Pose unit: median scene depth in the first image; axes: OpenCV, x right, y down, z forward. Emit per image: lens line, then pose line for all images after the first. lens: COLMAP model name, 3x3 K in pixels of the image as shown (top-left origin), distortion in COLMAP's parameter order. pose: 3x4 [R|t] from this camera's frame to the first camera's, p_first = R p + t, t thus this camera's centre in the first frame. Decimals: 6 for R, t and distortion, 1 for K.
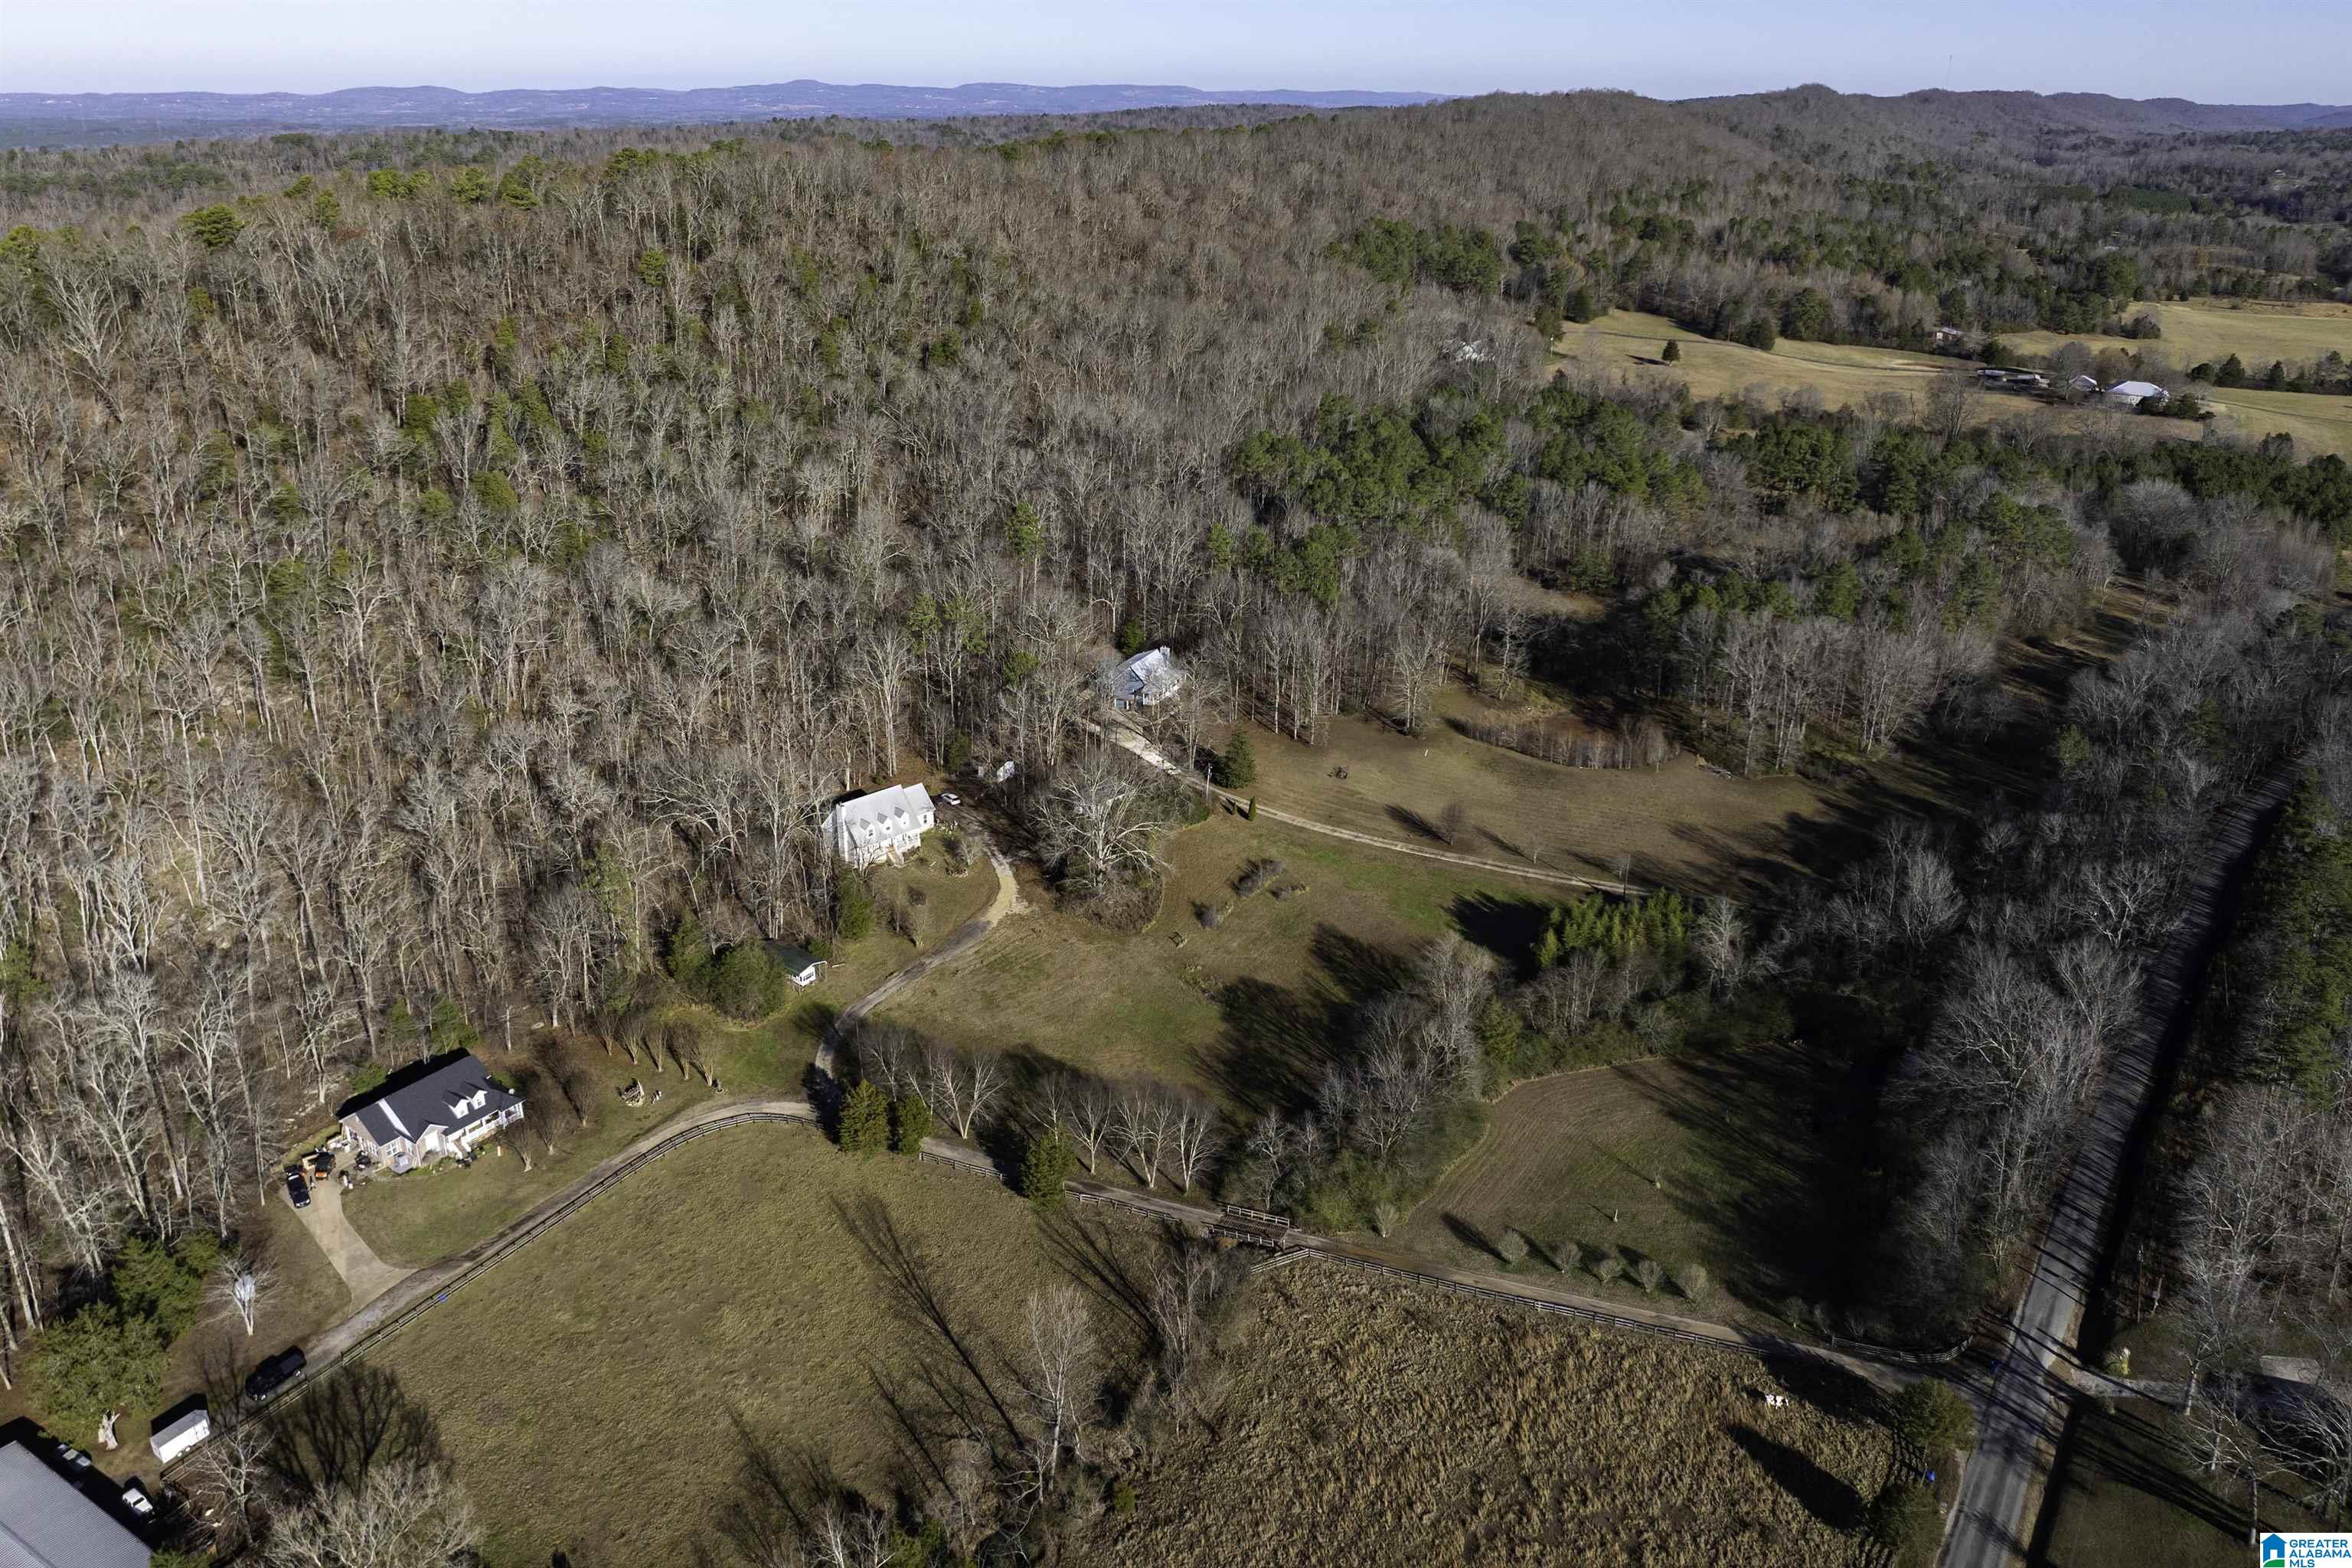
lens RADIAL K [[1646.4, 0, 1182.7], [0, 1646.4, 695.2], [0, 0, 1]] dist [-0.061122, 0.033577]
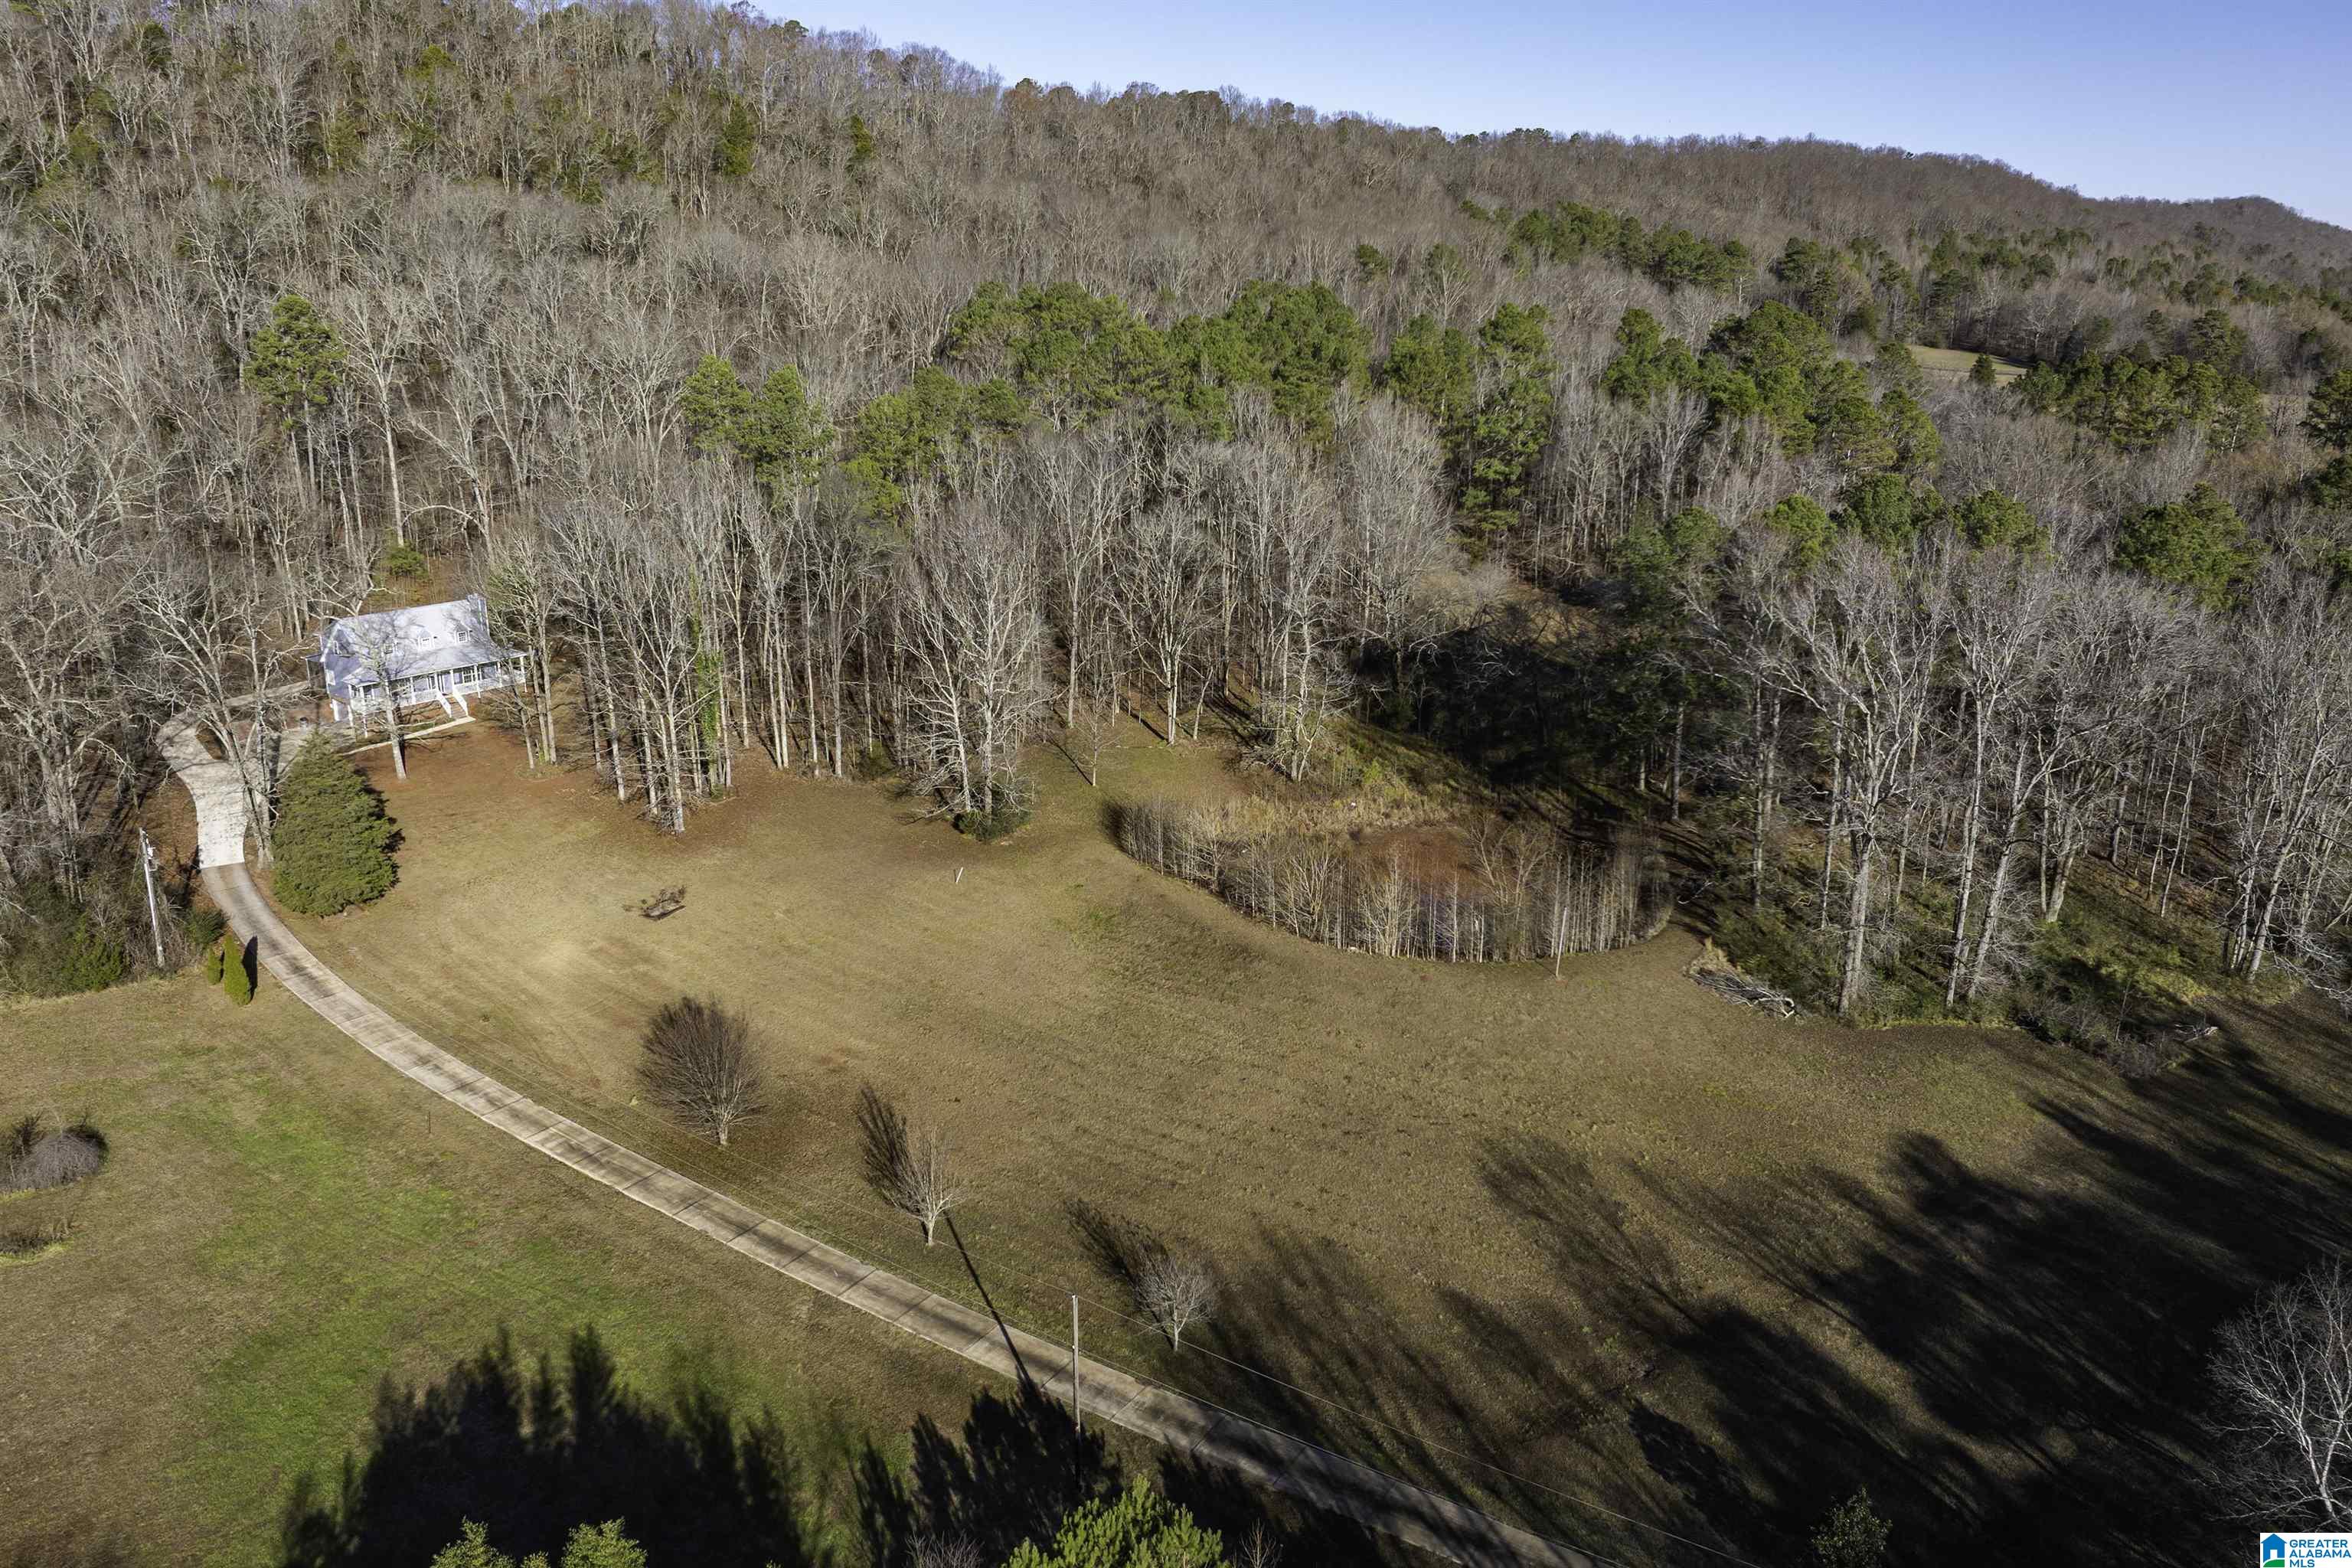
lens RADIAL K [[1666.1, 0, 1193.4], [0, 1666.1, 786.4], [0, 0, 1]] dist [-0.063797, 0.040383]
pose [[0.978265, 0.064513, -0.197068, 0.151884], [-0.075185, 0.996054, -0.047153, 0.015711], [0.193248, 0.060945, 0.979255, 0.351031]]
